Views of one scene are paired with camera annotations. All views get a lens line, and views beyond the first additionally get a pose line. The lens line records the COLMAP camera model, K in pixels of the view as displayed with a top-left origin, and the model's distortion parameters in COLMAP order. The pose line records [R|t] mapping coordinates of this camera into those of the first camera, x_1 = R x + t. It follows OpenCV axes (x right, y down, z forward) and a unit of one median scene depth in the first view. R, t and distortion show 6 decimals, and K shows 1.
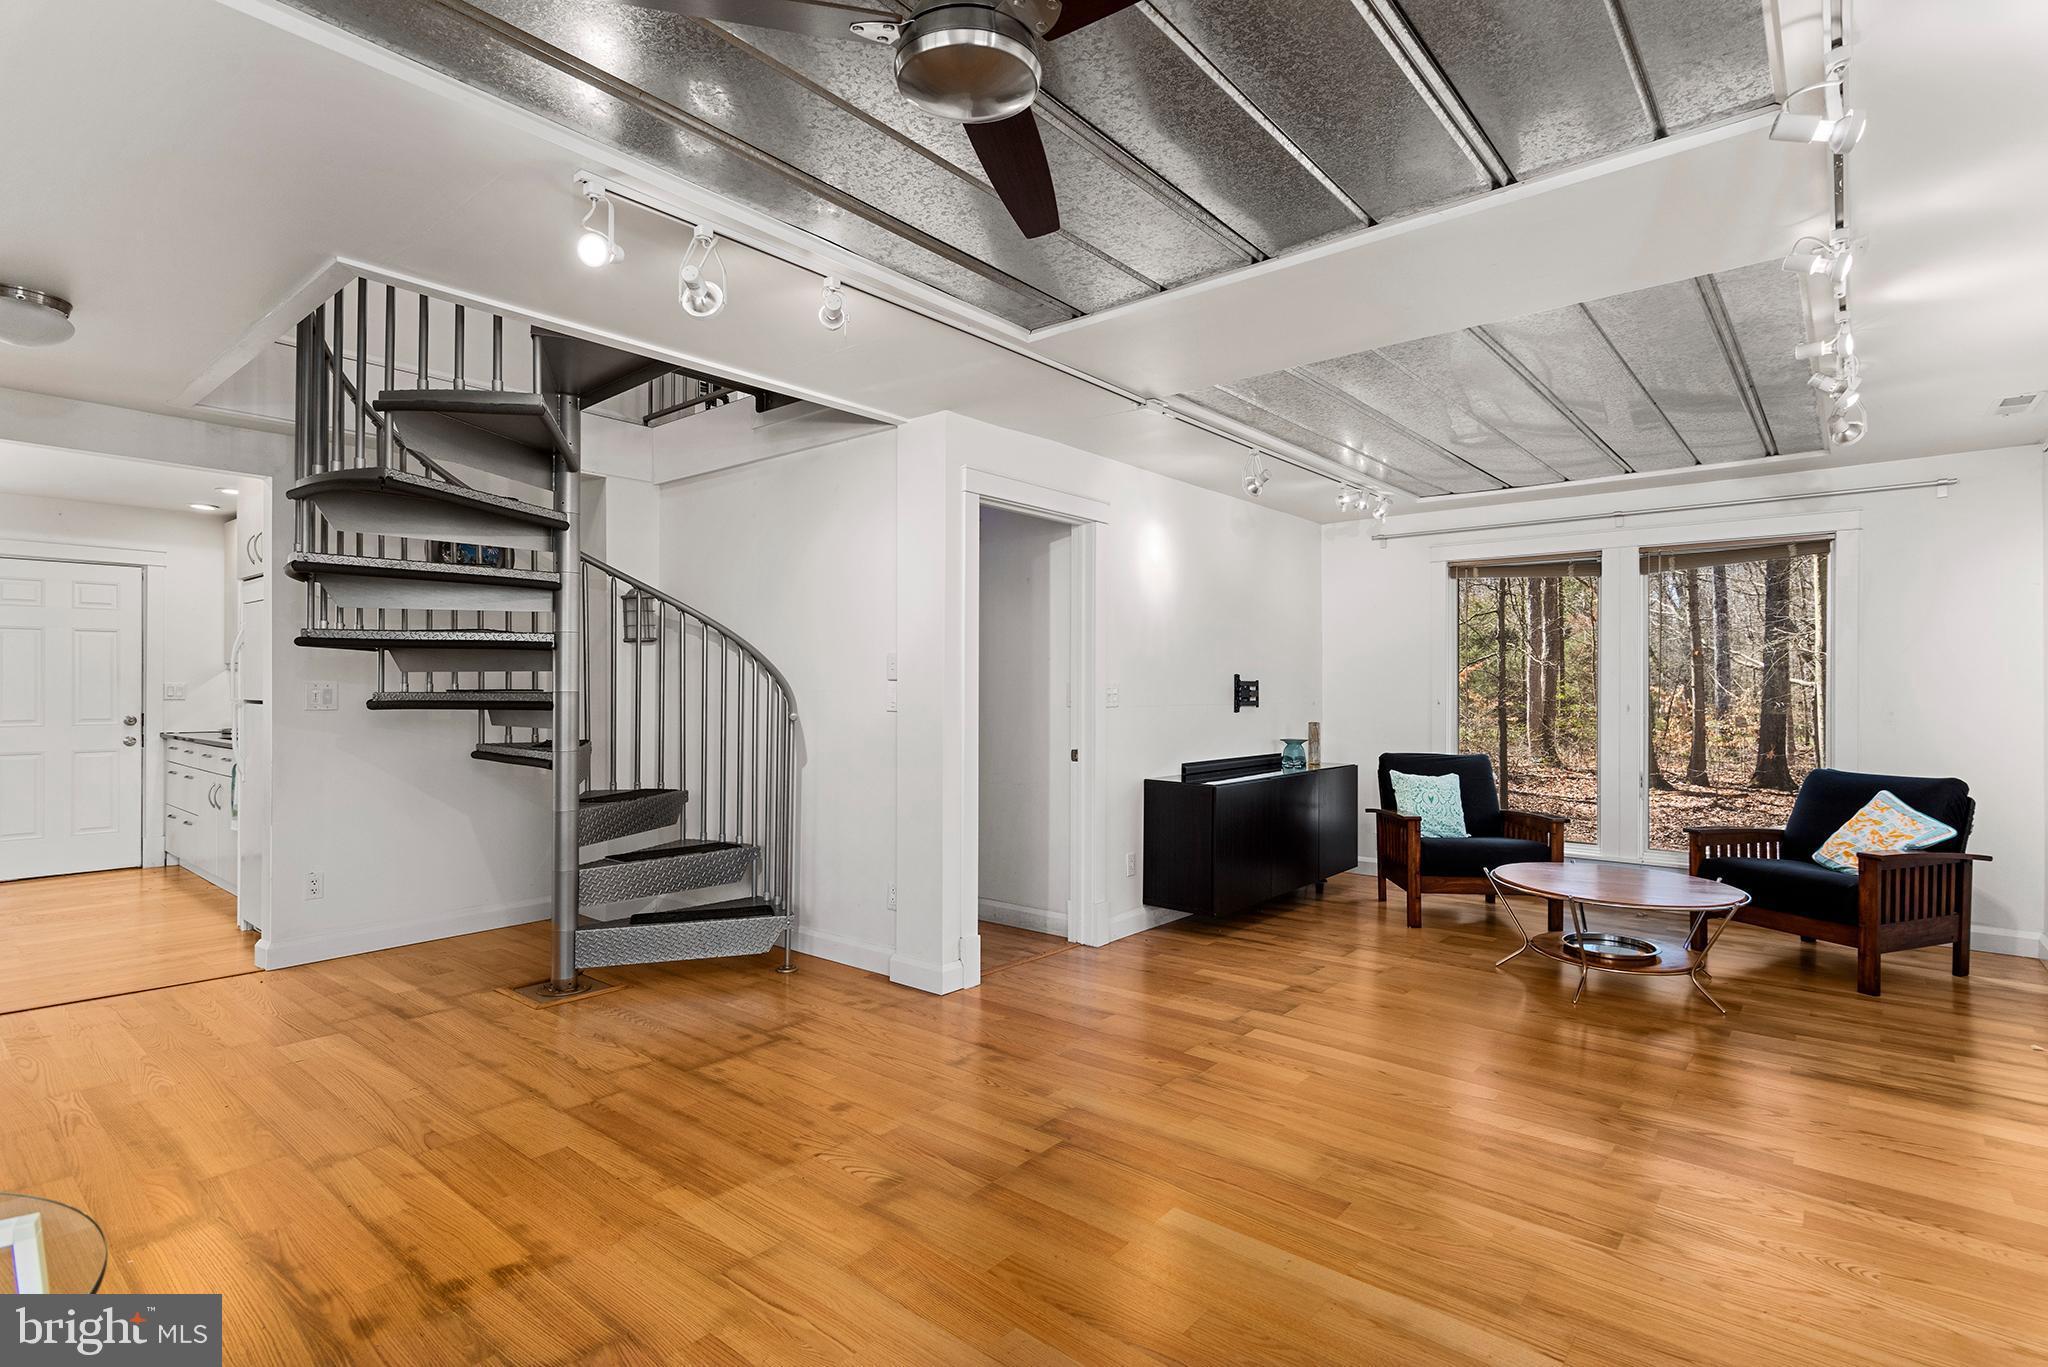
lens RADIAL K [[999.3, 0, 1023.5], [0, 999.3, 693.8], [0, 0, 1]] dist [0.001132, 0.000572]
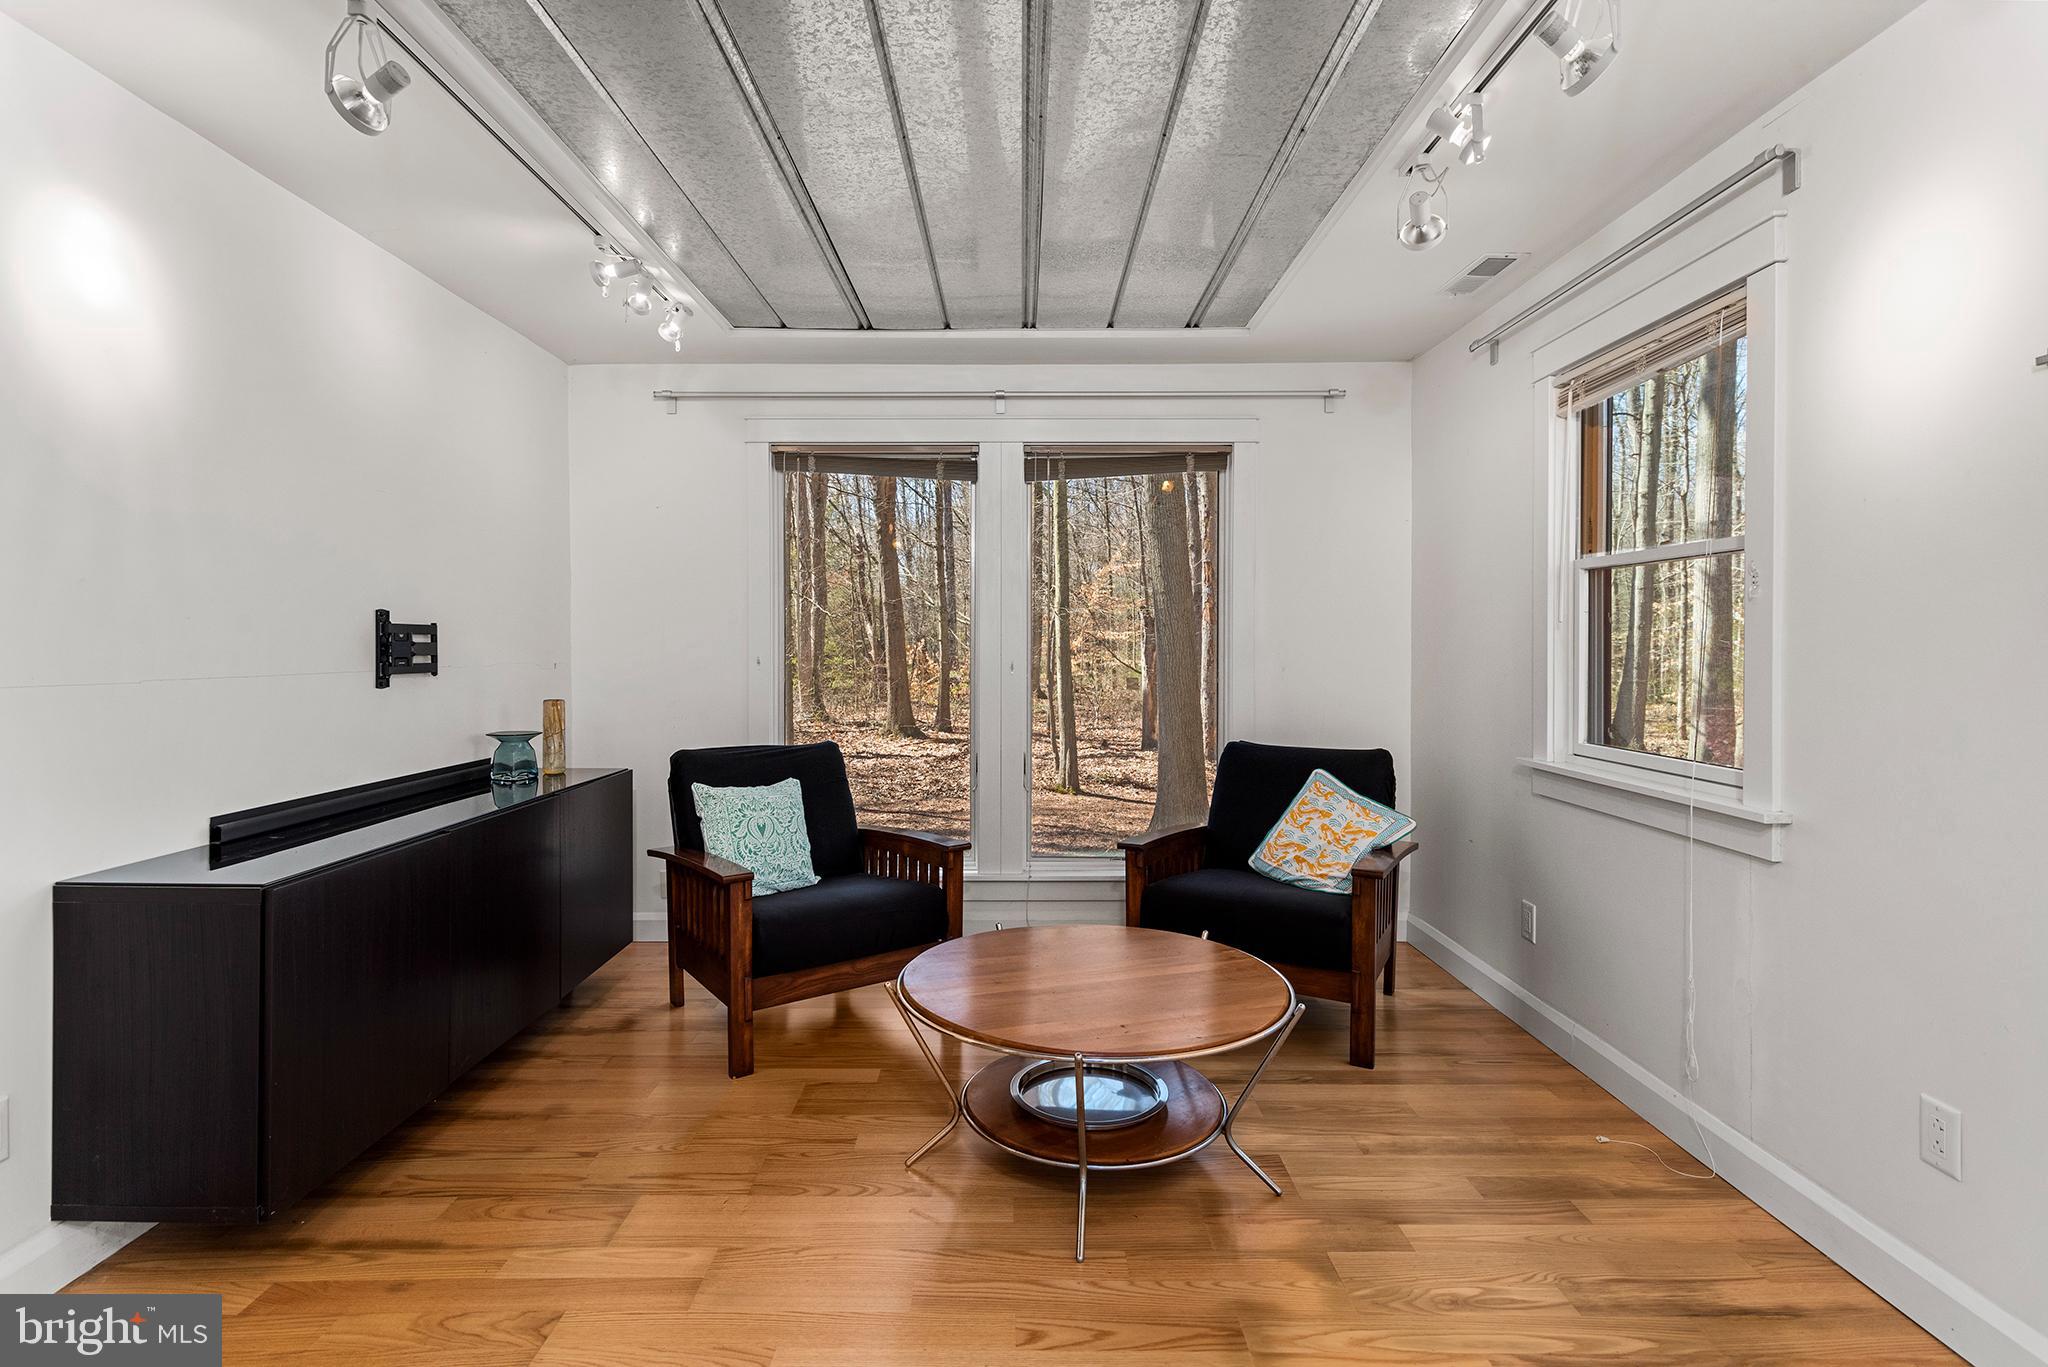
lens RADIAL K [[1025.7, 0, 1012.3], [0, 1025.7, 641.1], [0, 0, 1]] dist [-0.001558, -0.000035]
pose [[0.773440, -0.001119, 0.633869, 0.135278], [0.005735, 0.999970, -0.005232, 0.000056], [-0.633844, 0.007682, 0.773423, 0.422543]]
